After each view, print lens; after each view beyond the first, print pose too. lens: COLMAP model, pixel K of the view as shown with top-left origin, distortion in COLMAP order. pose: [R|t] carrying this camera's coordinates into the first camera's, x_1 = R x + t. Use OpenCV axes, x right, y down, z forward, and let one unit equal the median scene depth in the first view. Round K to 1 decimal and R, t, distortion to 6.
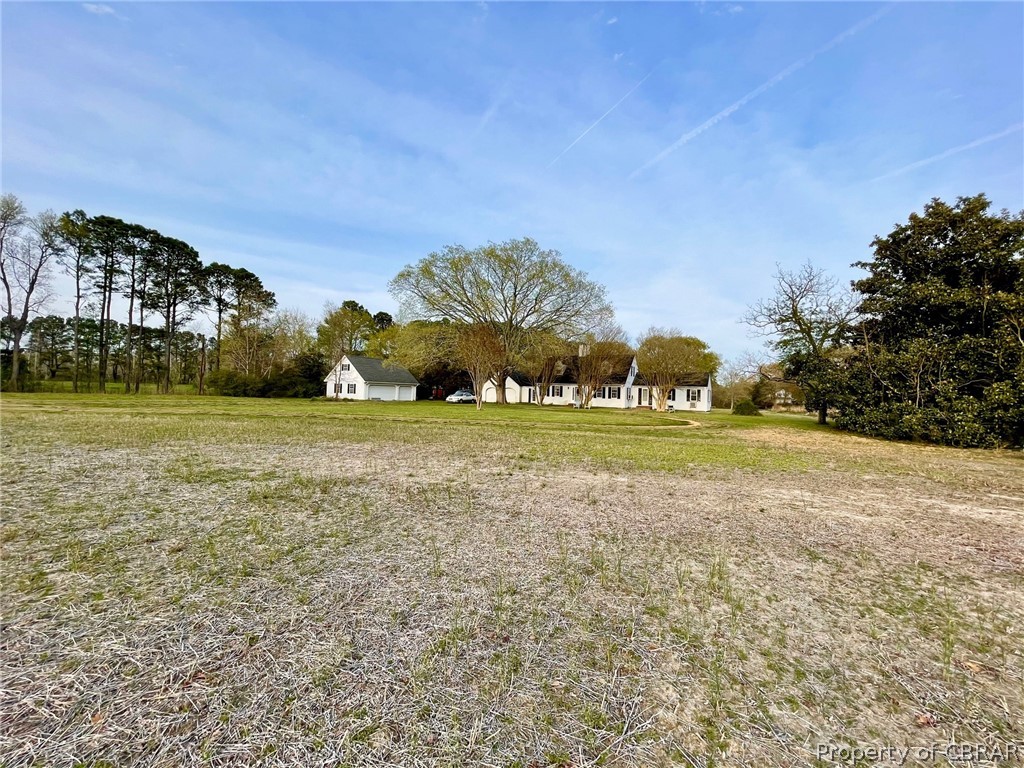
lens RADIAL K [[413.9, 0, 519.2], [0, 413.9, 385.6], [0, 0, 1]] dist [-0.000065, -0.000009]
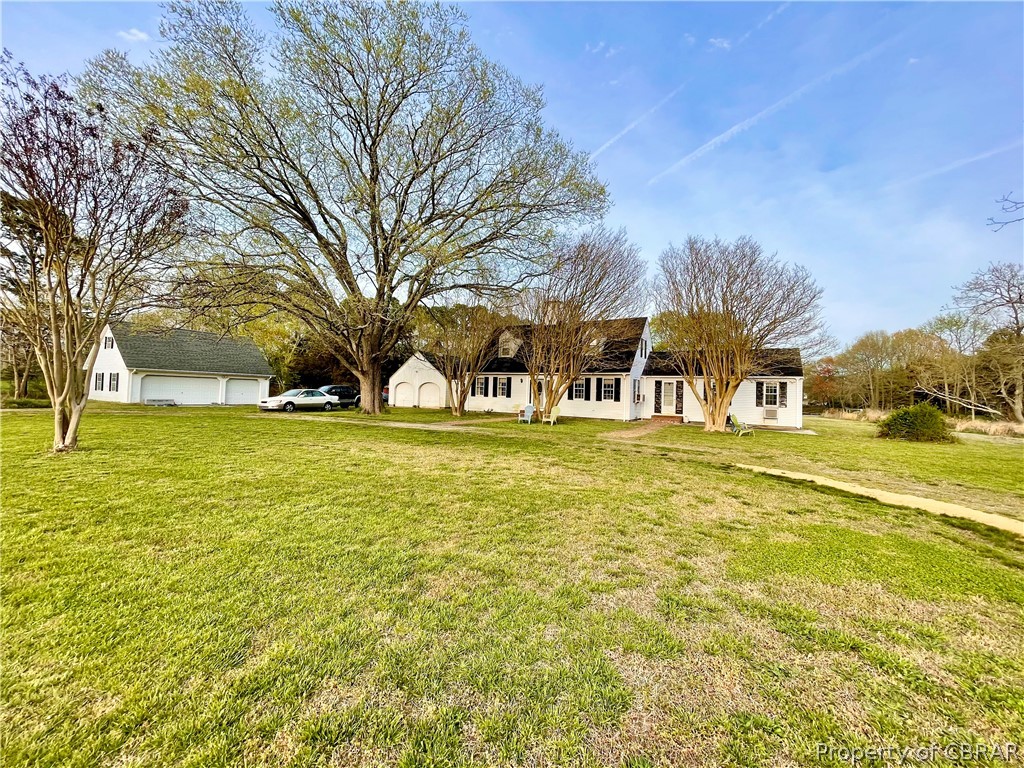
lens RADIAL K [[413.9, 0, 503.9], [0, 413.9, 388.1], [0, 0, 1]] dist [-0.000065, -0.000009]
pose [[0.999585, -0.001496, -0.028758, 0.115751], [0.001688, 0.999976, 0.006647, 0.012063], [0.028747, -0.006692, 0.999564, 0.485351]]
